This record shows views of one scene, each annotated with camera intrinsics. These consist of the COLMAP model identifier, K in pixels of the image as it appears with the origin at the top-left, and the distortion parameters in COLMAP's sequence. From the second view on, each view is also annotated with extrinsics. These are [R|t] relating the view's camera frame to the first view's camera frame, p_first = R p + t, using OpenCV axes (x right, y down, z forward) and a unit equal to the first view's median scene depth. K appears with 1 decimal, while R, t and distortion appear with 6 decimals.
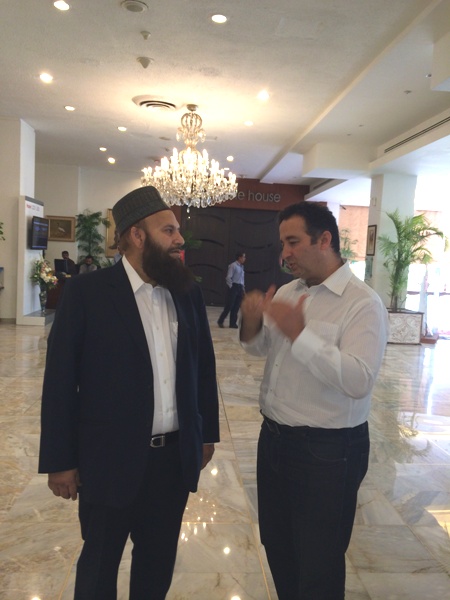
lens RADIAL K [[516.9, 0, 224.4], [0, 516.9, 297.6], [0, 0, 1]] dist [0.036566, -0.019766]
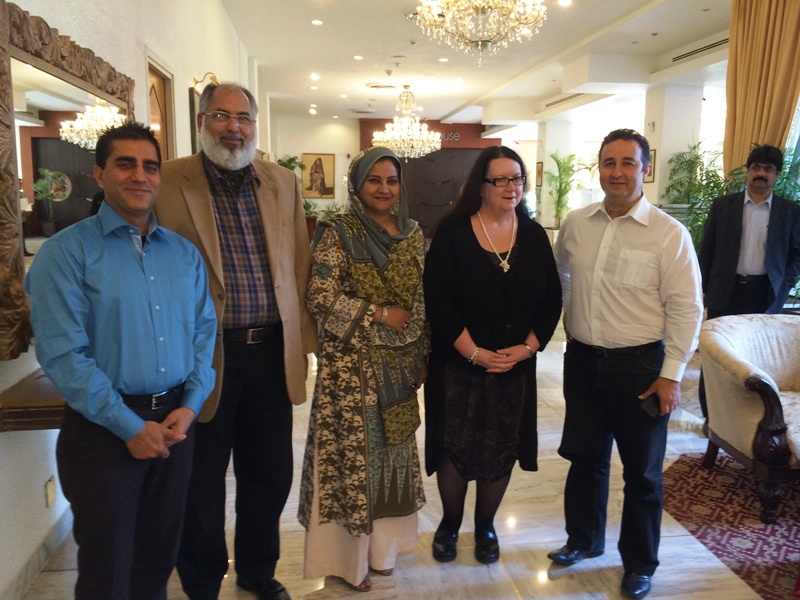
lens RADIAL K [[689.1, 0, 400.3], [0, 689.1, 296.9], [0, 0, 1]] dist [0.036566, -0.019766]
pose [[0.997209, -0.053975, 0.051578, -0.172757], [0.049994, 0.995885, 0.075584, 0.047112], [-0.055445, -0.072794, 0.995805, -0.746523]]
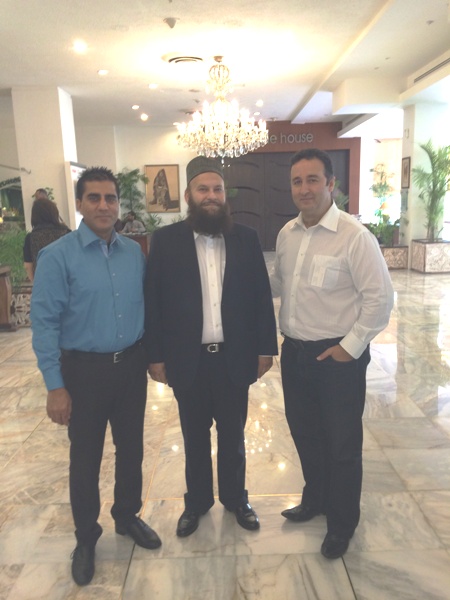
lens RADIAL K [[516.9, 0, 222.9], [0, 516.9, 298.0], [0, 0, 1]] dist [0.036566, -0.019766]
pose [[0.993590, -0.071152, -0.087846, 0.002478], [0.079723, 0.991963, 0.098256, 0.003048], [0.080148, -0.104629, 0.991276, -0.060153]]
